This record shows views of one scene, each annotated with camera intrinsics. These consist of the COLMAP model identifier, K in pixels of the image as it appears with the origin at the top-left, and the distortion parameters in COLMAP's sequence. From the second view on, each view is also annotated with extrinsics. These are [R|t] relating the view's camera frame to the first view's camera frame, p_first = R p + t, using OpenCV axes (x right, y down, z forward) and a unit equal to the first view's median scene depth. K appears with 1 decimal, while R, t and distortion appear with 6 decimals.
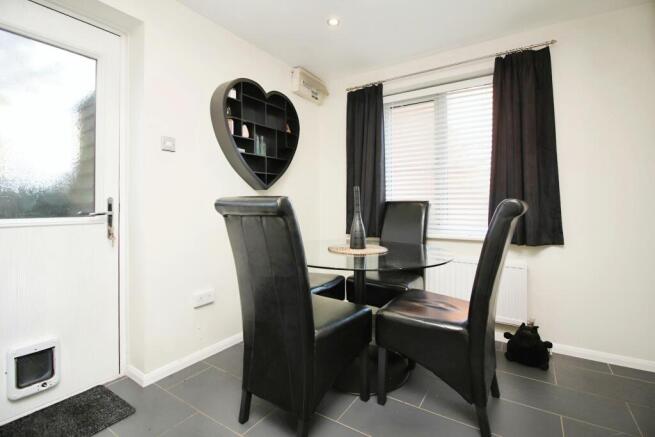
lens RADIAL K [[309.2, 0, 330.1], [0, 309.2, 207.6], [0, 0, 1]] dist [0.011147, -0.023727]
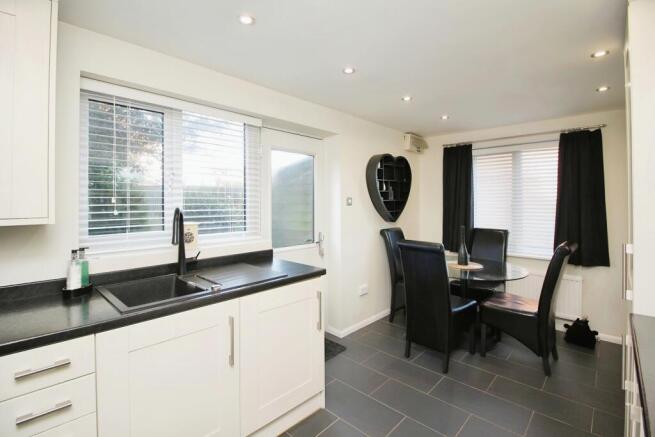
lens RADIAL K [[309.2, 0, 330.1], [0, 309.2, 207.6], [0, 0, 1]] dist [0.011147, -0.023727]
pose [[0.984982, 0.005946, -0.172555, -0.281074], [-0.004593, 0.999956, 0.008239, -0.155781], [0.172597, -0.007323, 0.984965, -0.624188]]
